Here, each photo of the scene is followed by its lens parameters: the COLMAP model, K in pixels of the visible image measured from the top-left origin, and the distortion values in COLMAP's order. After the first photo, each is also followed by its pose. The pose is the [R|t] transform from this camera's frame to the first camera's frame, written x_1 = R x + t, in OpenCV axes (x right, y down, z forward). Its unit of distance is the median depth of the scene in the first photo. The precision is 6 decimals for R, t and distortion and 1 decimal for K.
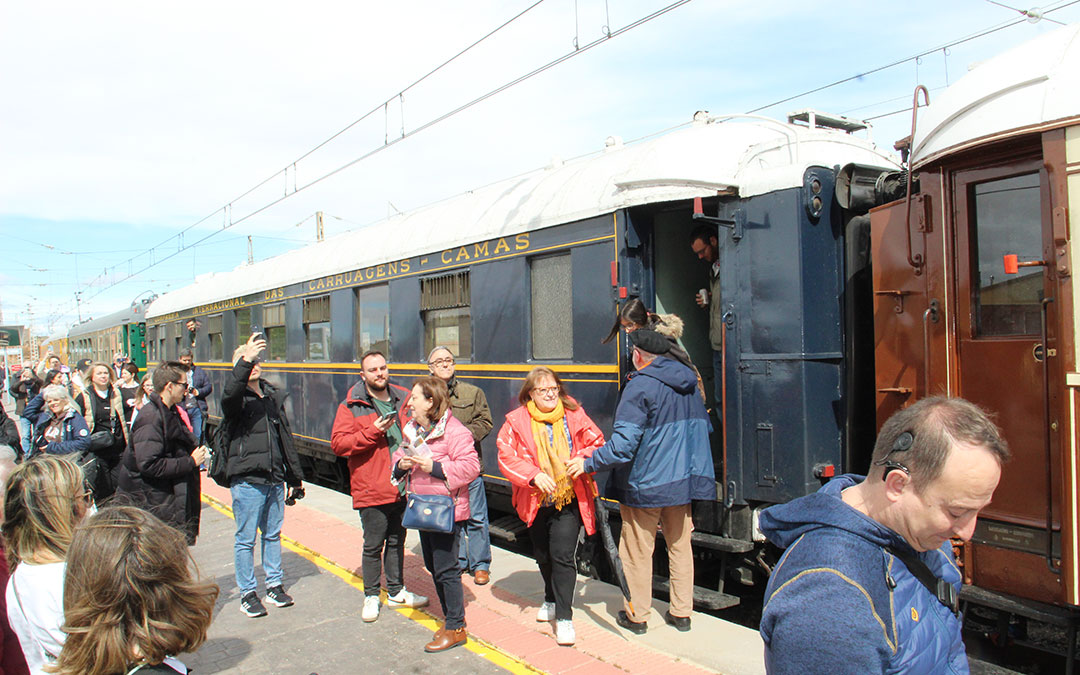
lens RADIAL K [[873.2, 0, 540.0], [0, 873.2, 337.5], [0, 0, 1]] dist [-0.168946, 0.144439]
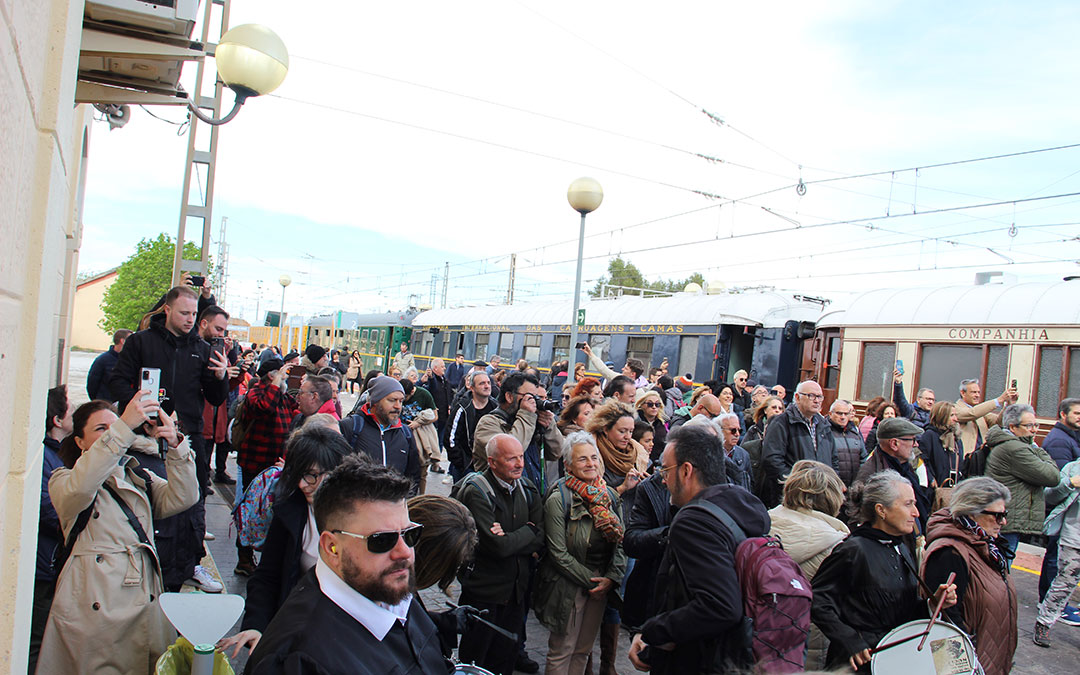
lens RADIAL K [[873.2, 0, 540.0], [0, 873.2, 337.5], [0, 0, 1]] dist [-0.168946, 0.144439]
pose [[0.978174, 0.134083, -0.158736, -0.015587], [-0.140376, 0.989671, -0.029069, 0.038732], [0.153199, 0.050717, 0.986893, -1.551429]]
